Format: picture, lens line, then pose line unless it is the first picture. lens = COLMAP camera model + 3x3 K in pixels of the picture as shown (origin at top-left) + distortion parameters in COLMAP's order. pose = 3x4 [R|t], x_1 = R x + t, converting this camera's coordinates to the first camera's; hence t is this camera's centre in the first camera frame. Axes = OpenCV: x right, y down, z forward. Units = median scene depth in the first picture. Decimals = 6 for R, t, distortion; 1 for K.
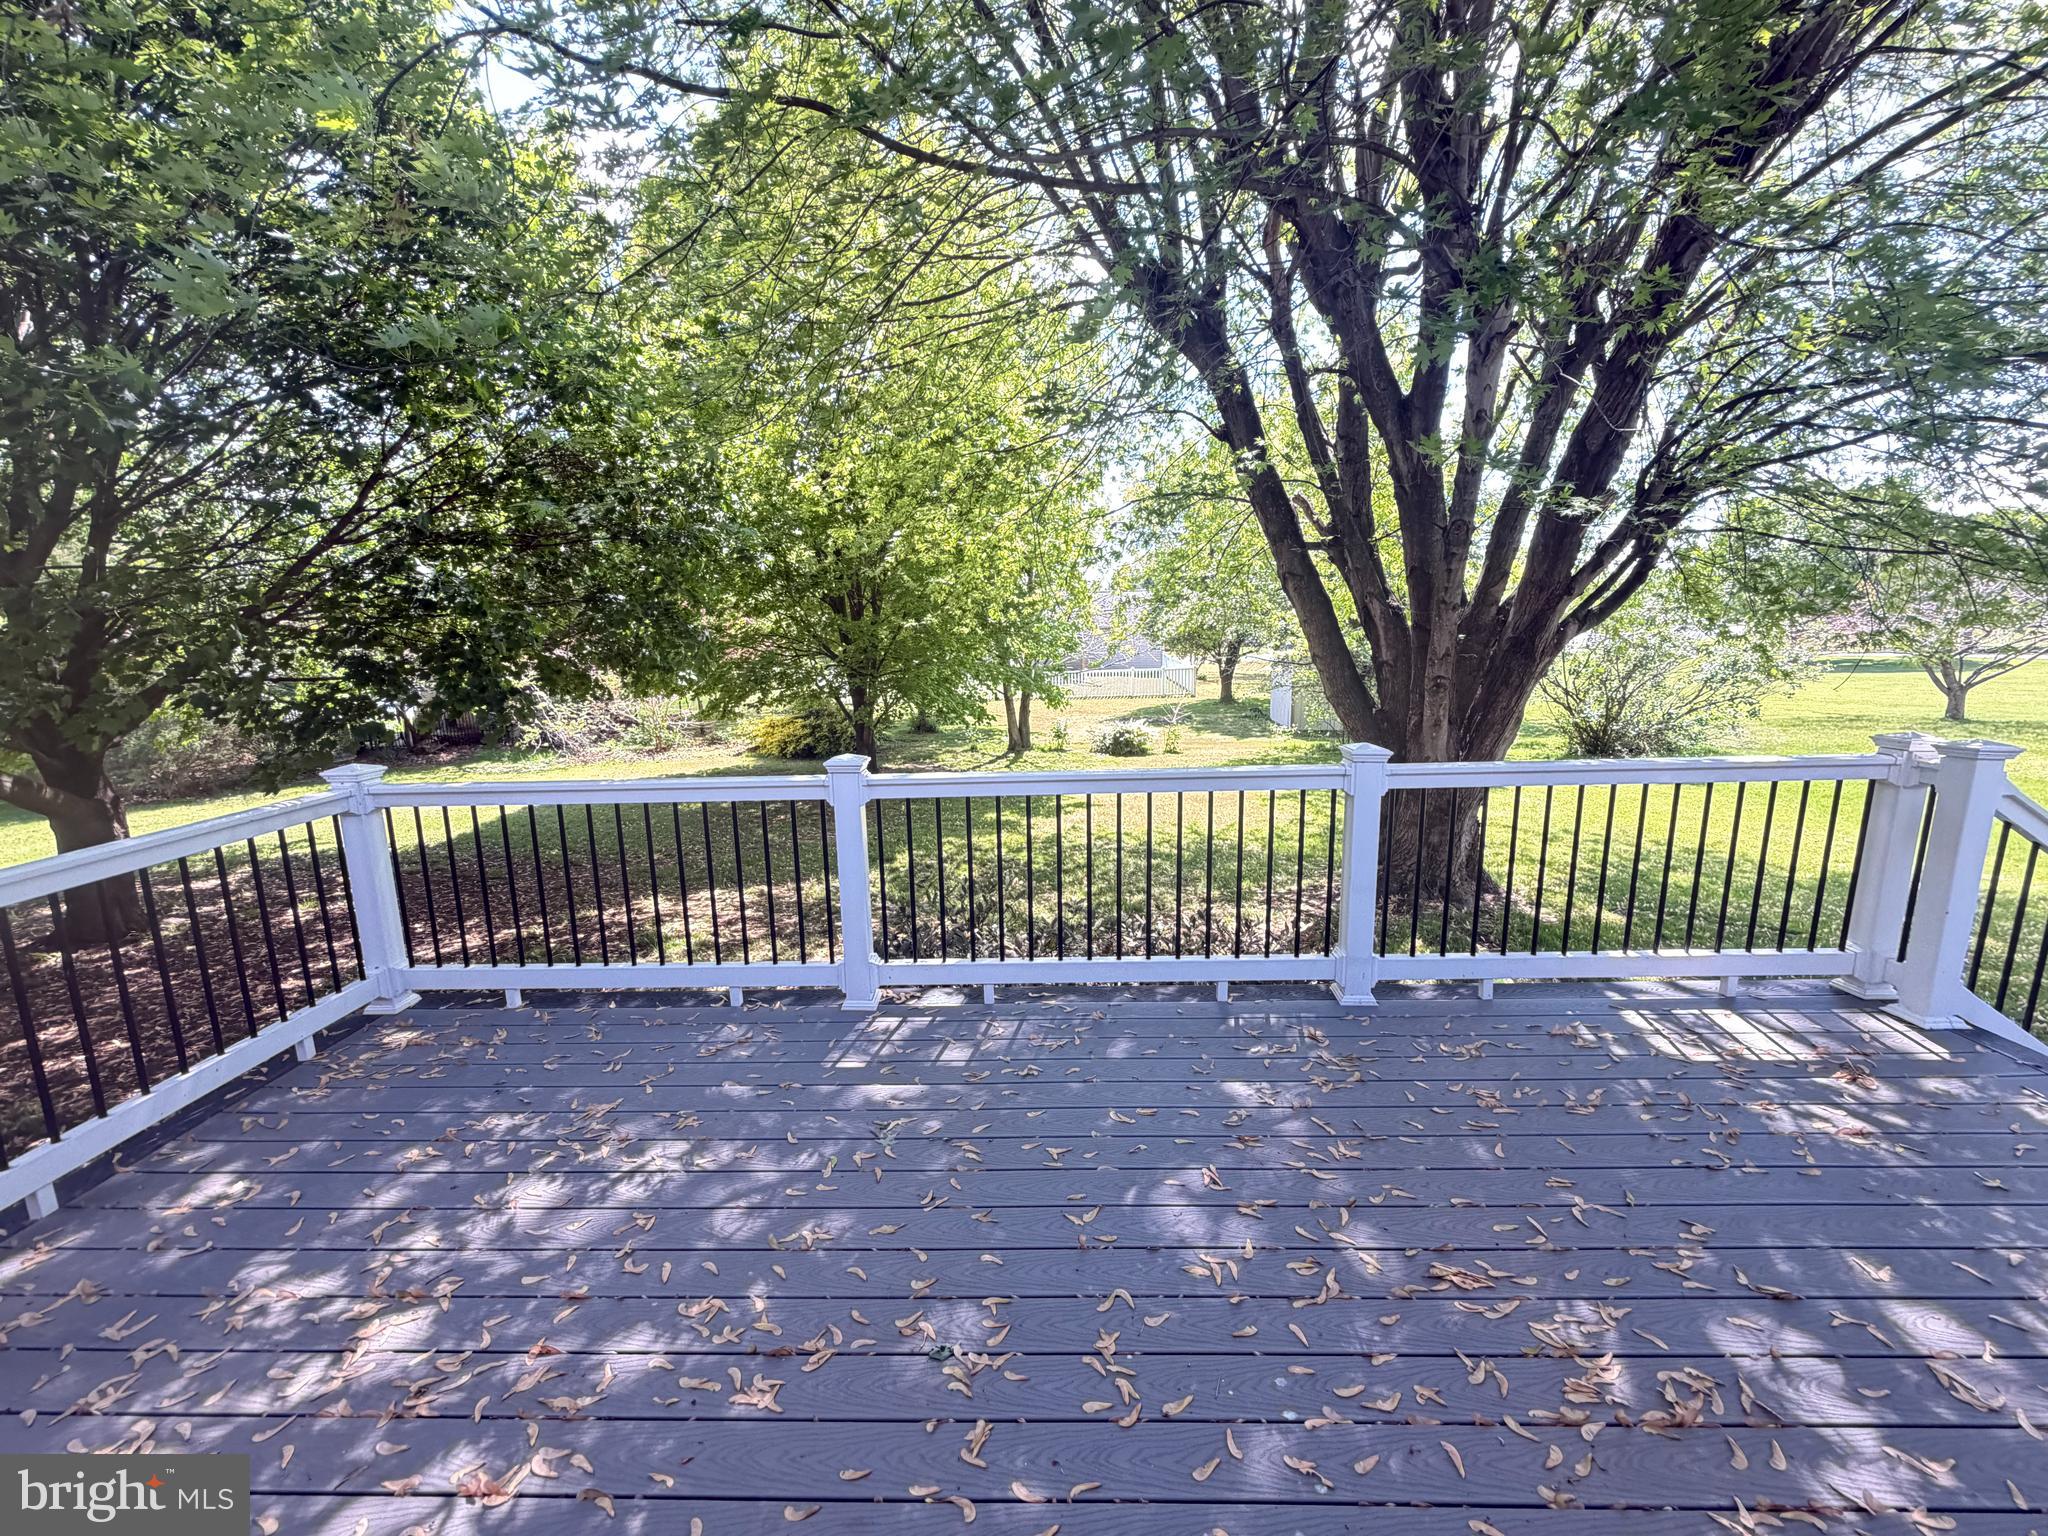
lens RADIAL K [[864.9, 0, 1023.1], [0, 864.9, 741.8], [0, 0, 1]] dist [-0.001049, -0.000158]
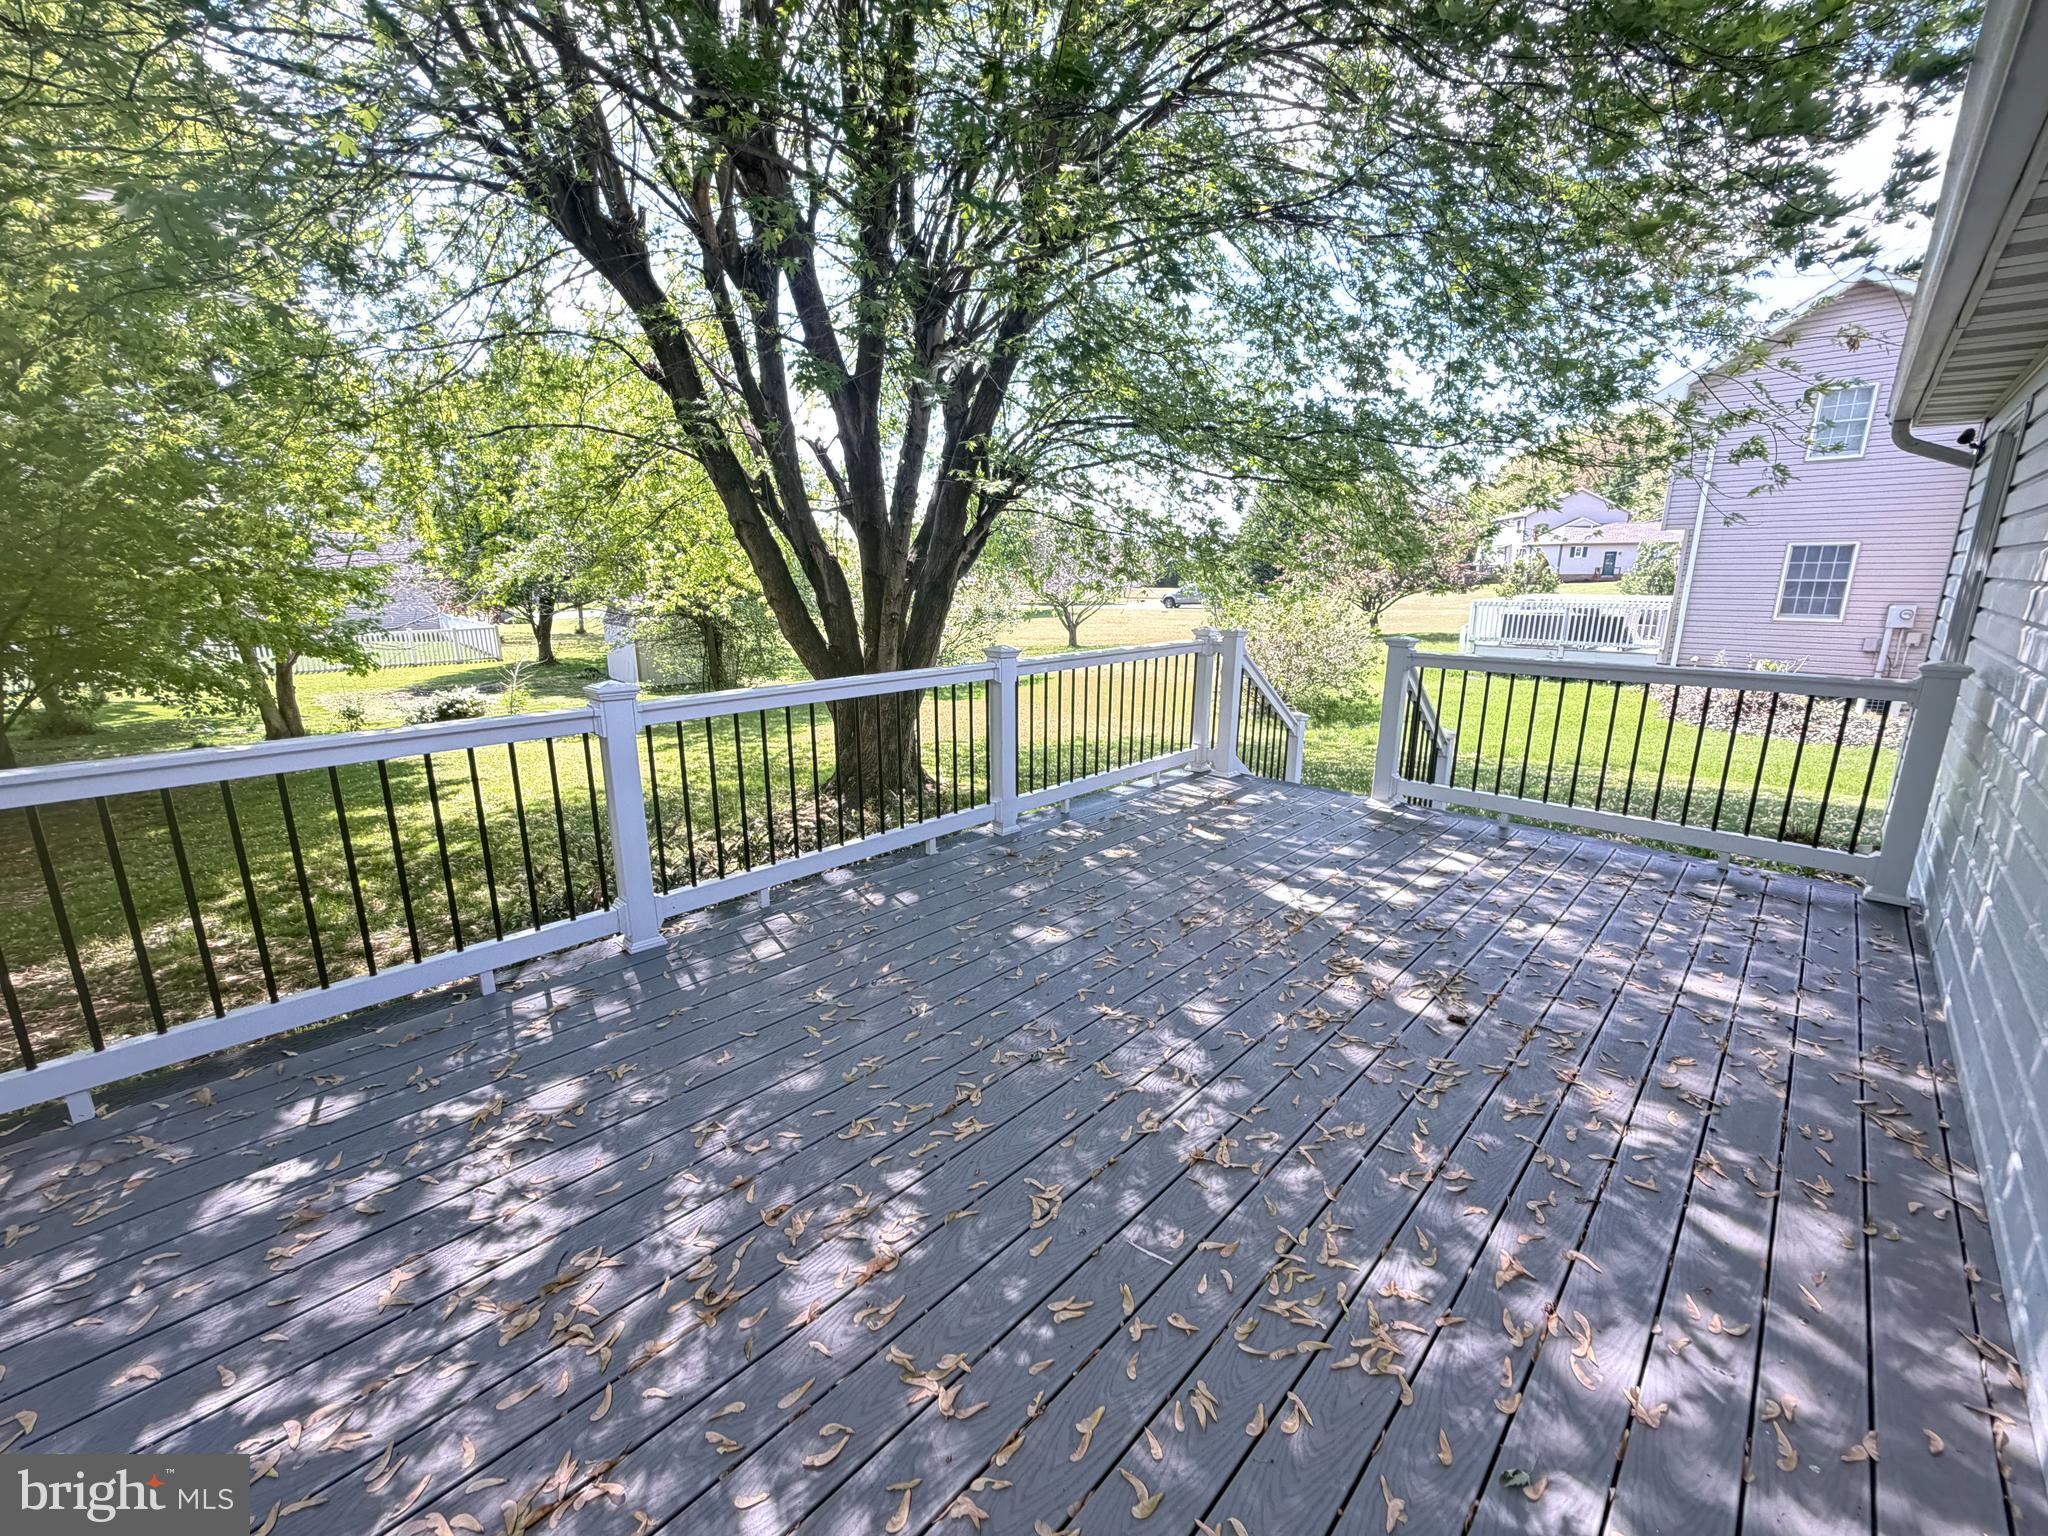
lens RADIAL K [[818.2, 0, 1024.0], [0, 818.2, 768.0], [0, 0, 1]] dist [-0.001979, -0.000309]
pose [[0.690169, -0.159836, 0.705776, -0.227689], [0.095134, 0.986878, 0.130467, 0.010356], [-0.717368, -0.022901, 0.696318, 0.015539]]
